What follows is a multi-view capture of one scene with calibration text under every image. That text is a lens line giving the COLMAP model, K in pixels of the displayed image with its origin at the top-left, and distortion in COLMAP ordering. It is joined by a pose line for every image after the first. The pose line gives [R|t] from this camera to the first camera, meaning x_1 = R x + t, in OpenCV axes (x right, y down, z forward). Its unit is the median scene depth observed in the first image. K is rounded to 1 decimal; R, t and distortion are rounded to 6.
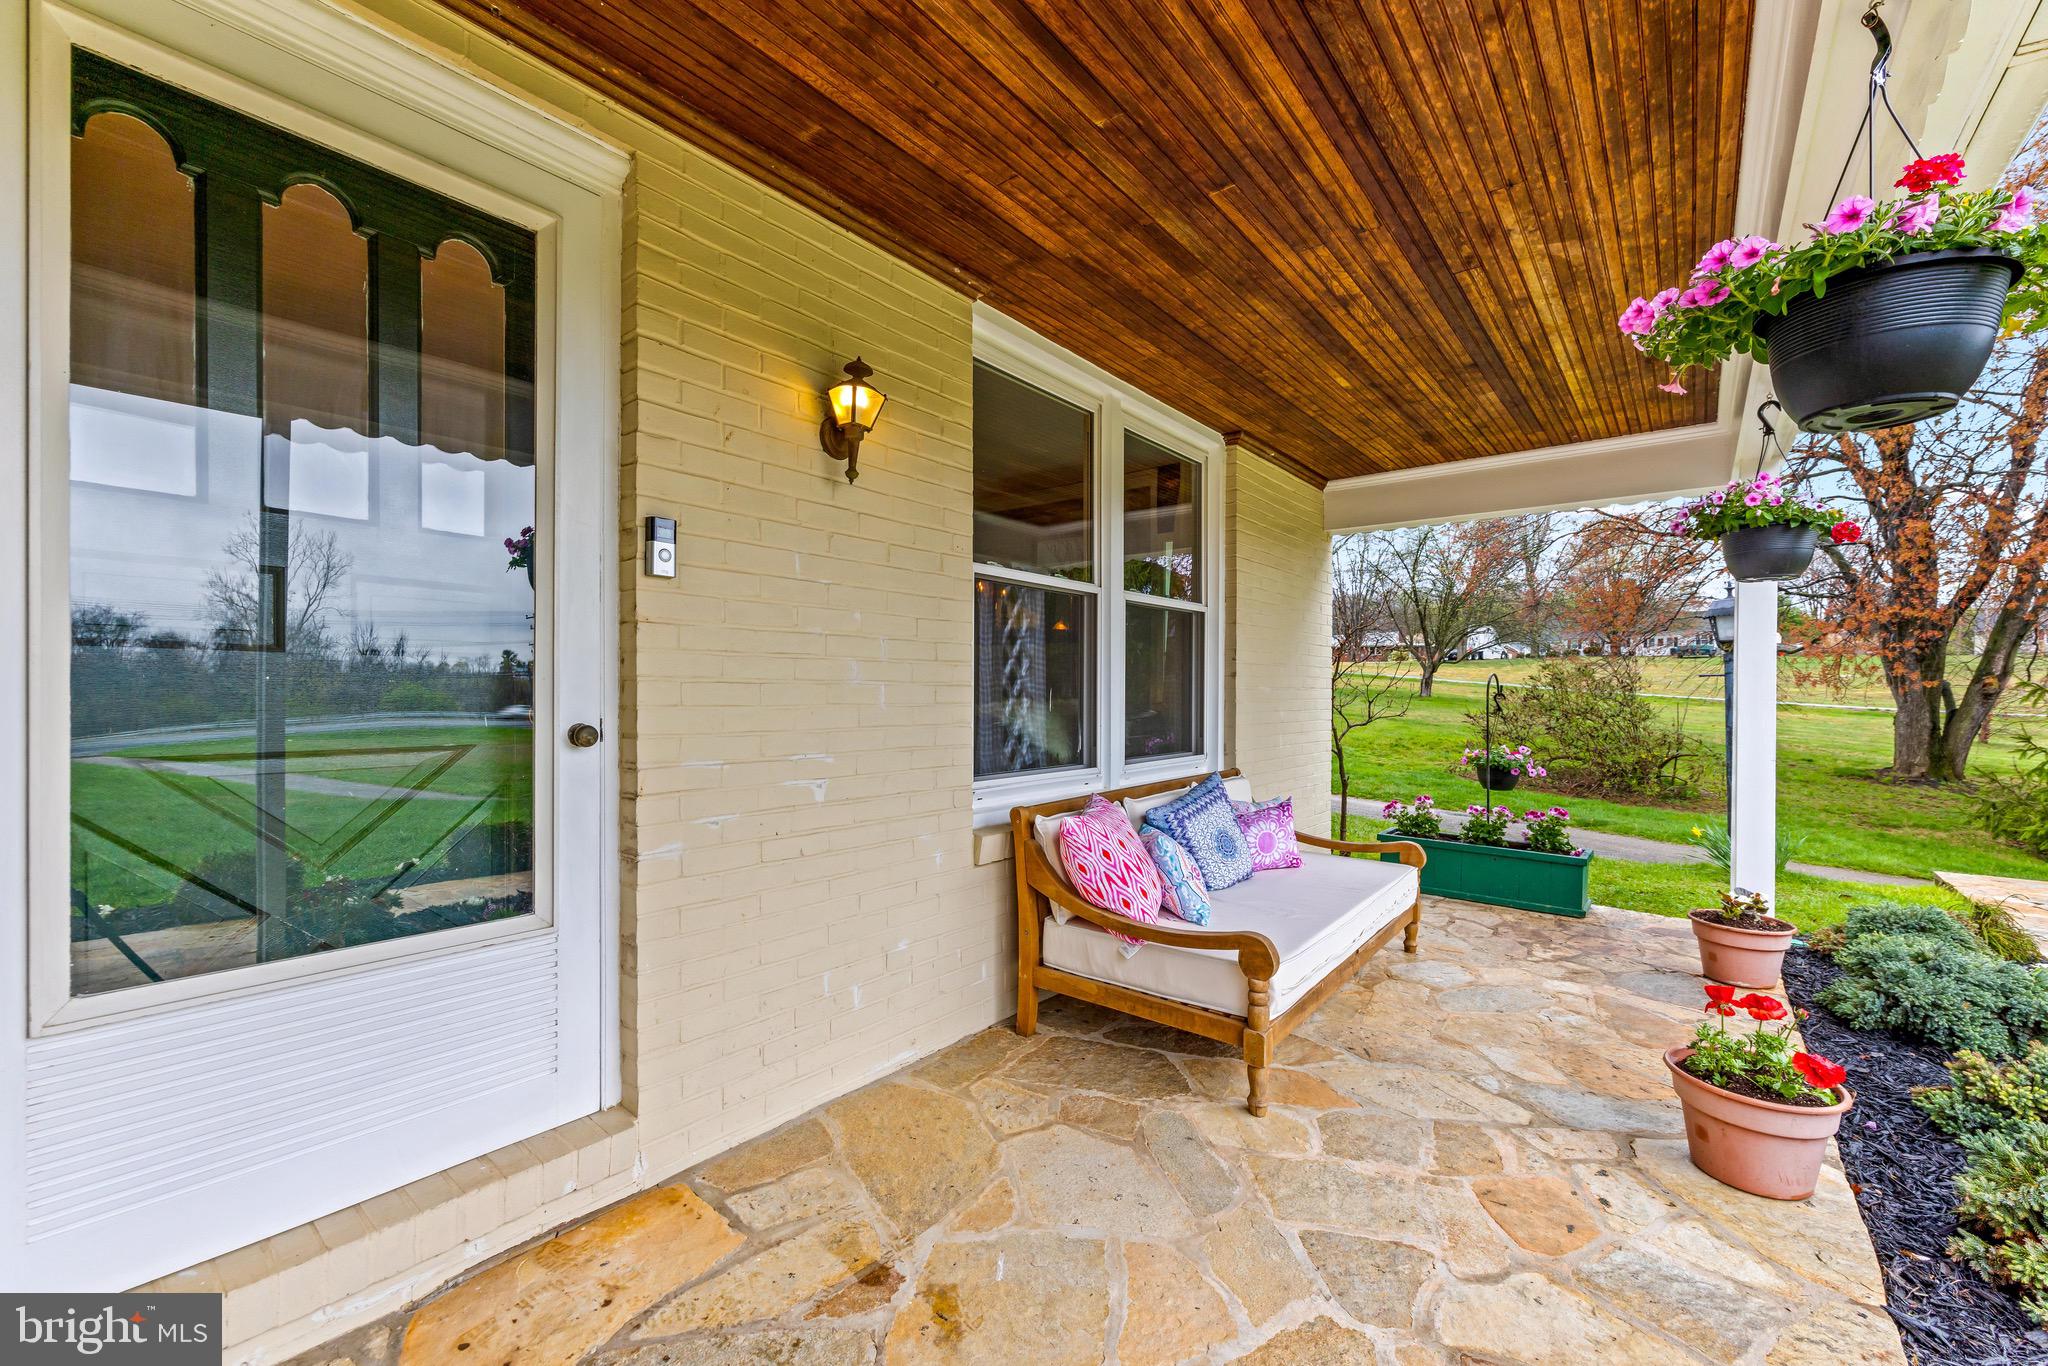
lens RADIAL K [[836.0, 0, 1029.4], [0, 836.0, 701.9], [0, 0, 1]] dist [-0.000218, 0.000164]
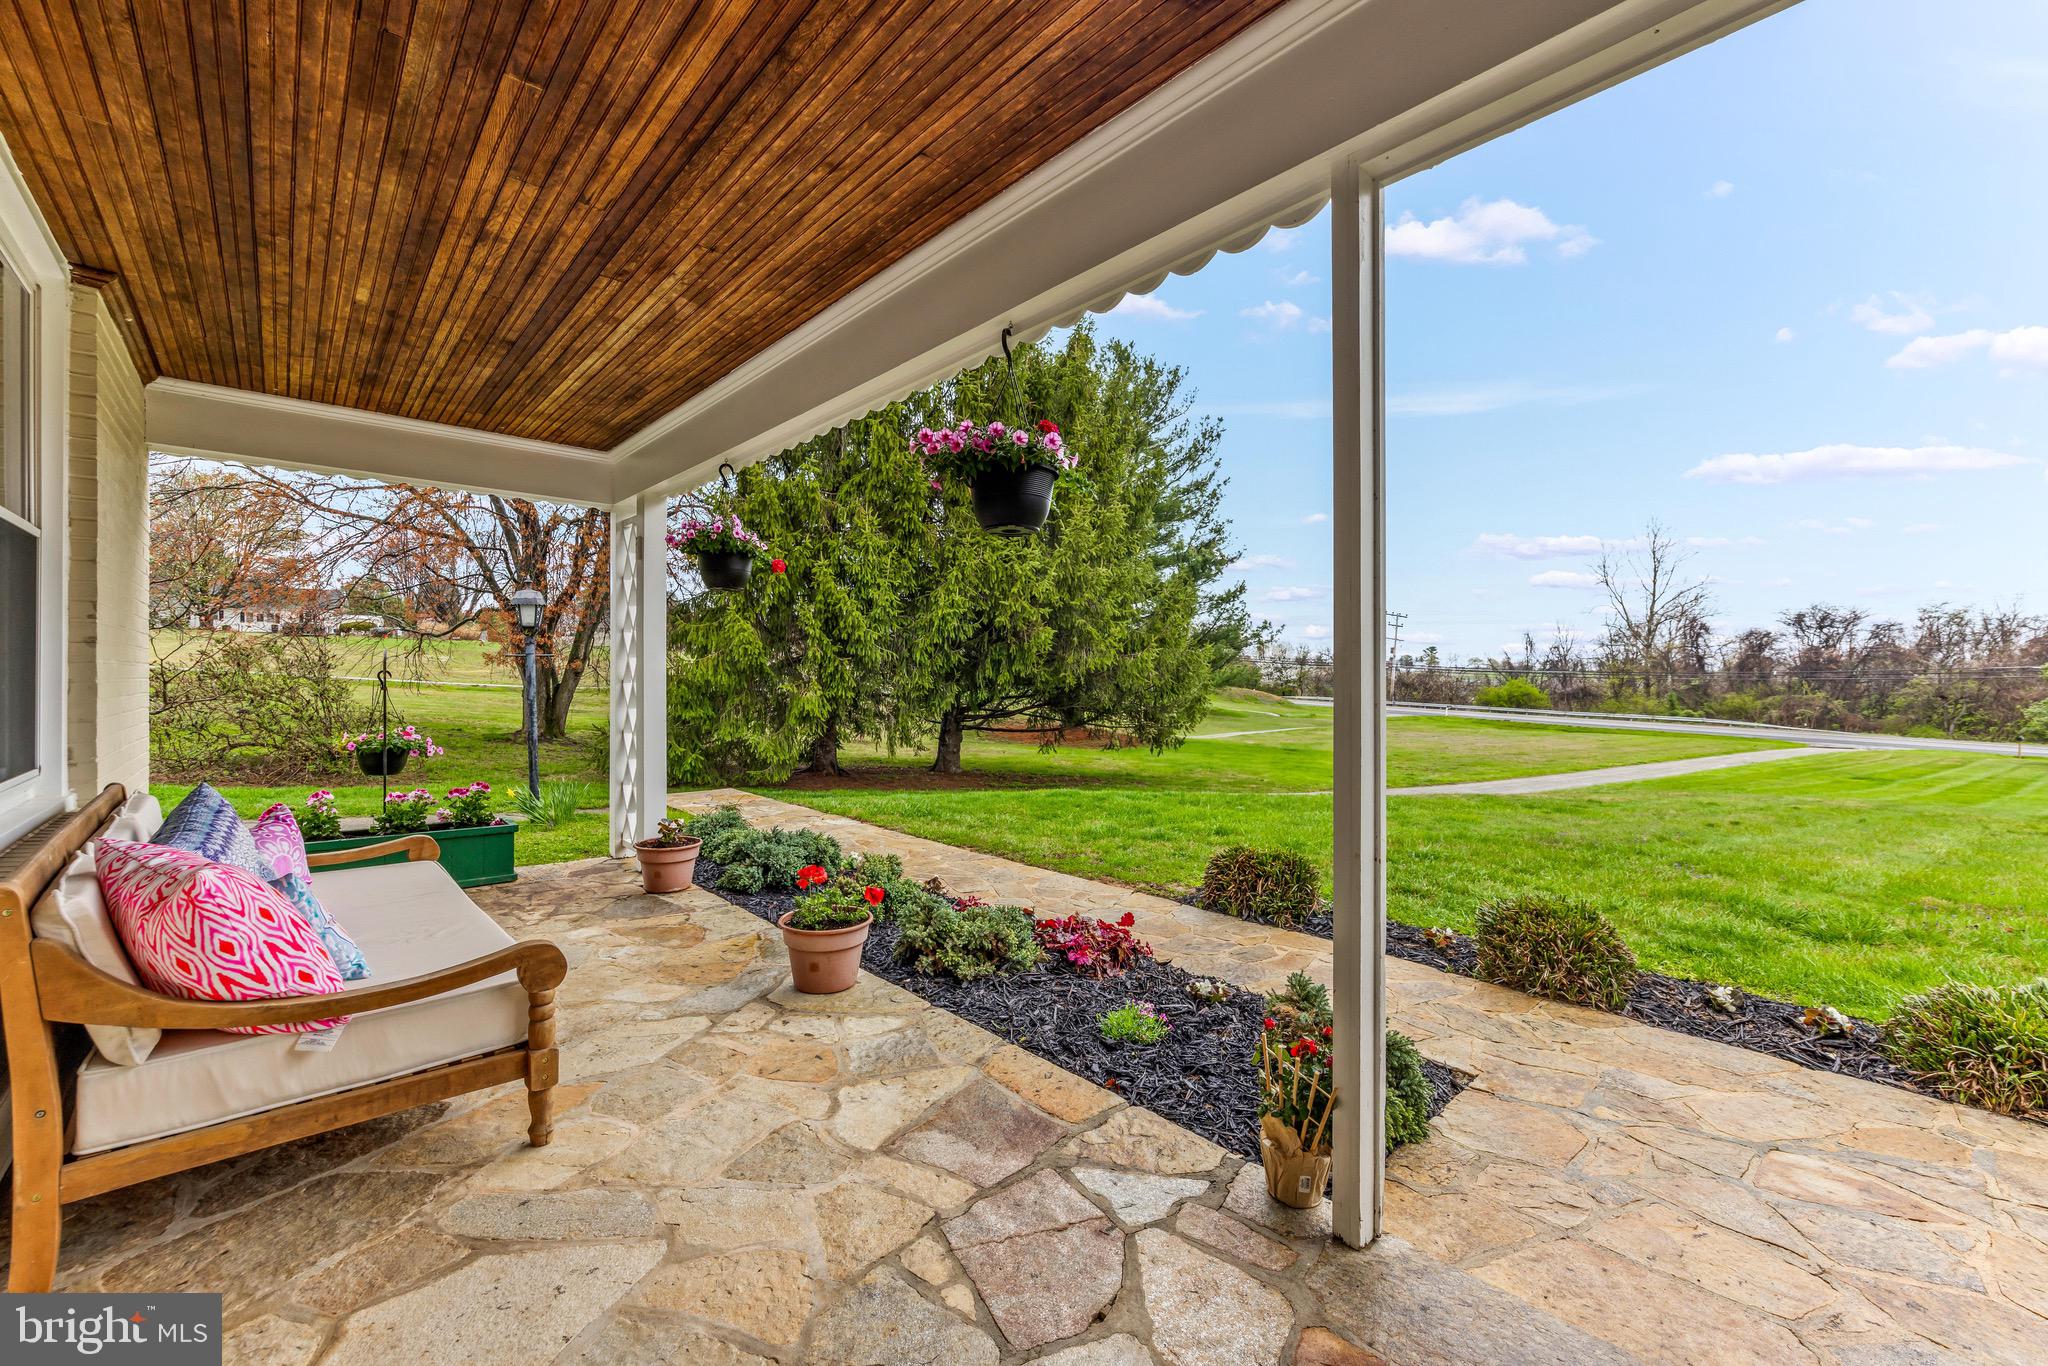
lens RADIAL K [[823.4, 0, 1017.8], [0, 823.4, 675.7], [0, 0, 1]] dist [-0.001136, -0.000148]
pose [[0.164710, -0.003632, 0.986335, -0.444651], [0.009733, 0.999951, 0.002057, 0.000417], [-0.986294, 0.009261, 0.164737, 0.312668]]
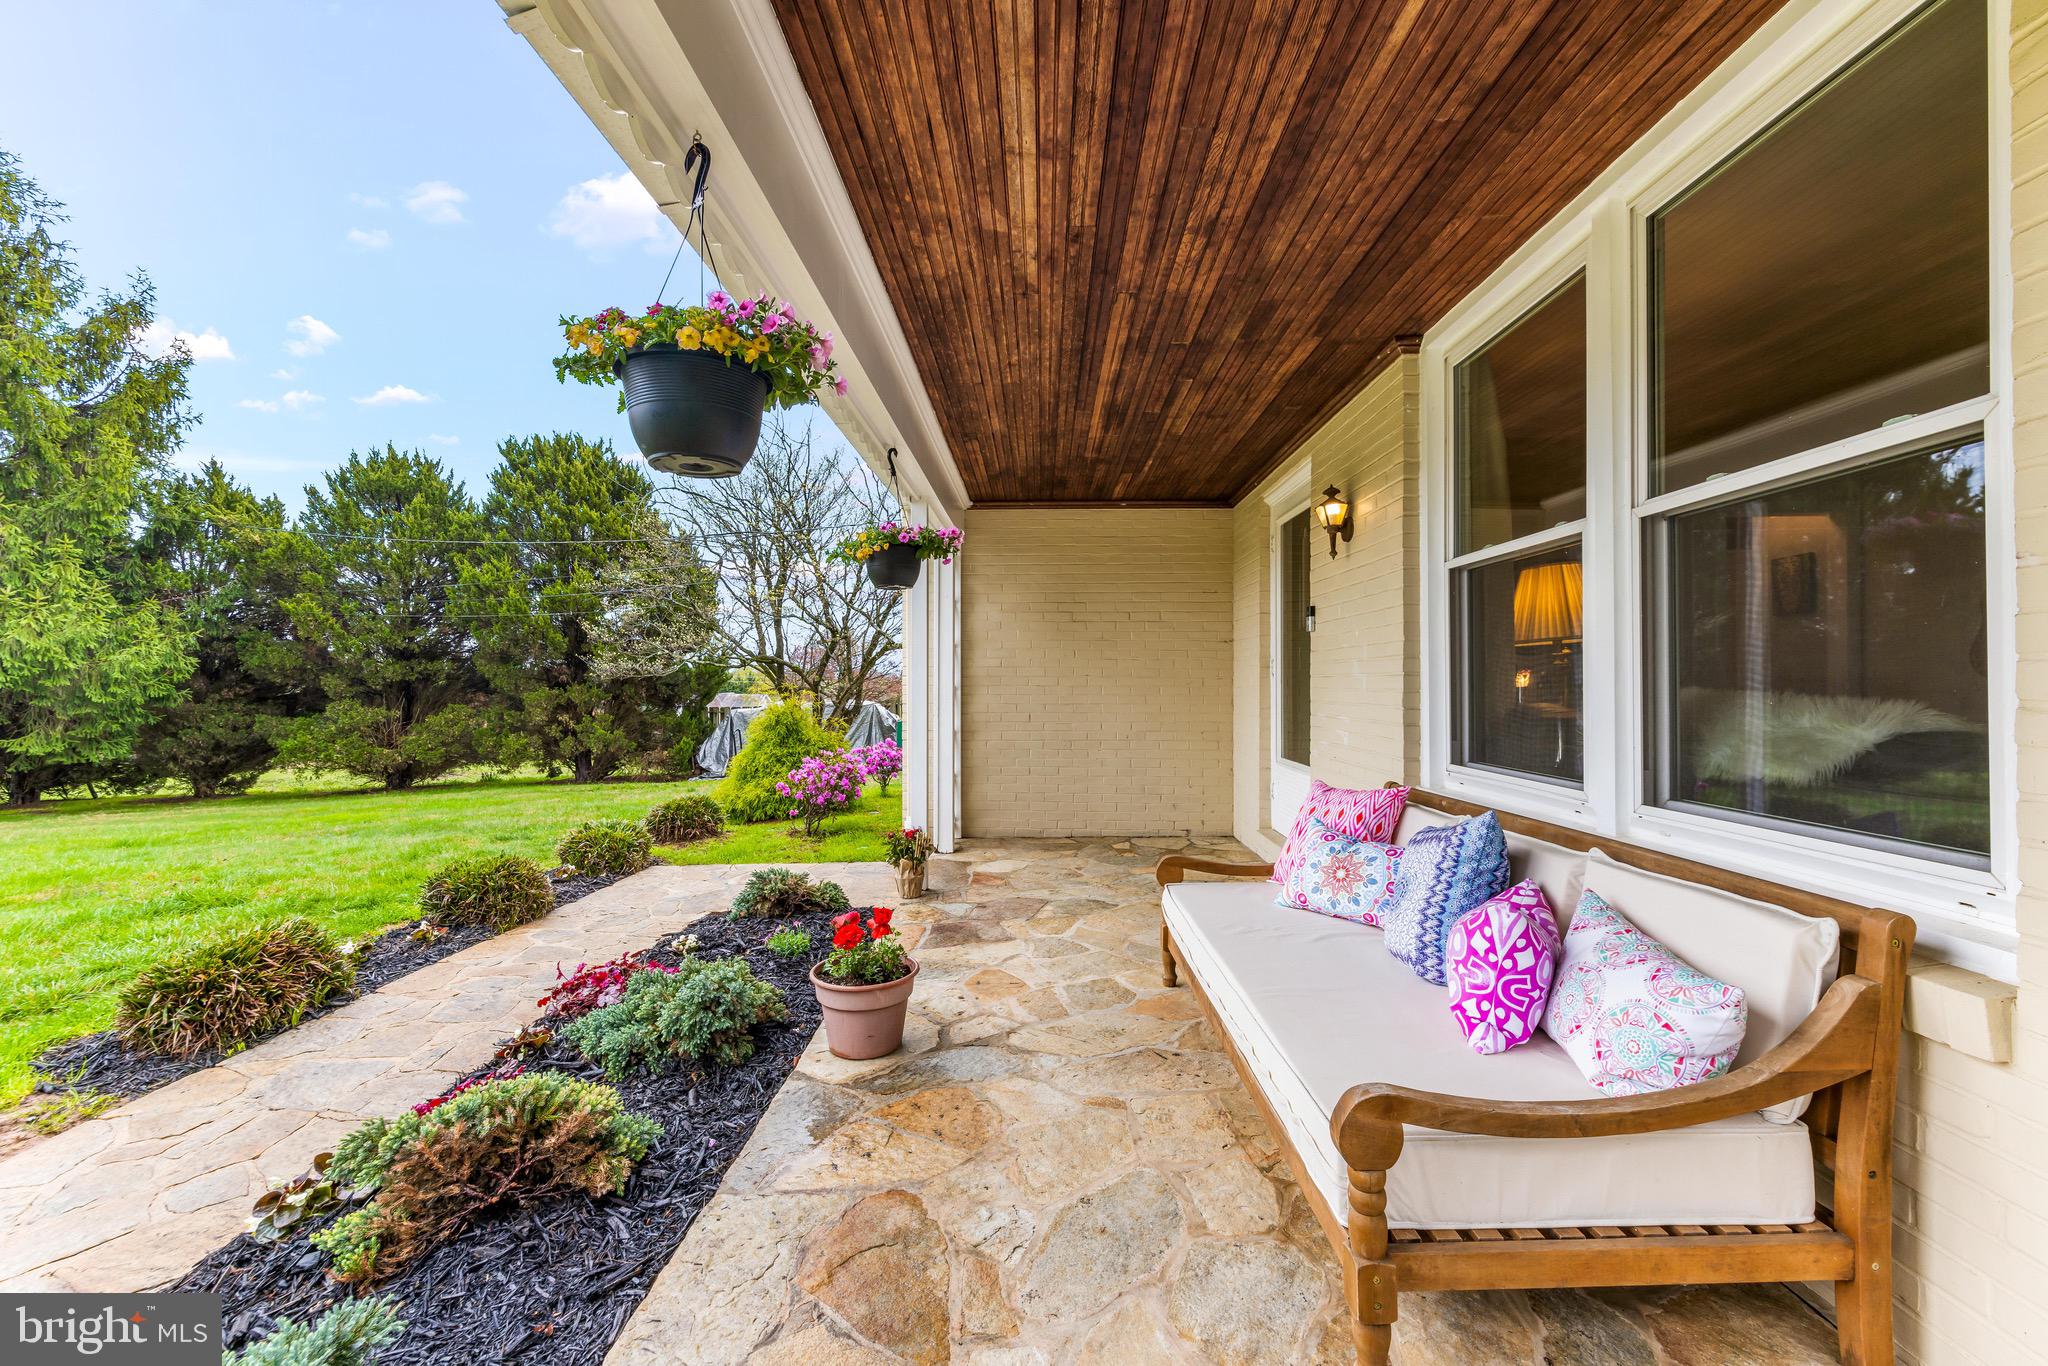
lens RADIAL K [[816.2, 0, 1024.0], [0, 816.2, 683.0], [0, 0, 1]] dist [-0.001949, -0.000092]
pose [[-0.798473, -0.002279, -0.602026, 1.128536], [-0.008486, 0.999936, 0.007470, -0.013426], [0.601971, 0.011074, -0.798441, 1.701923]]
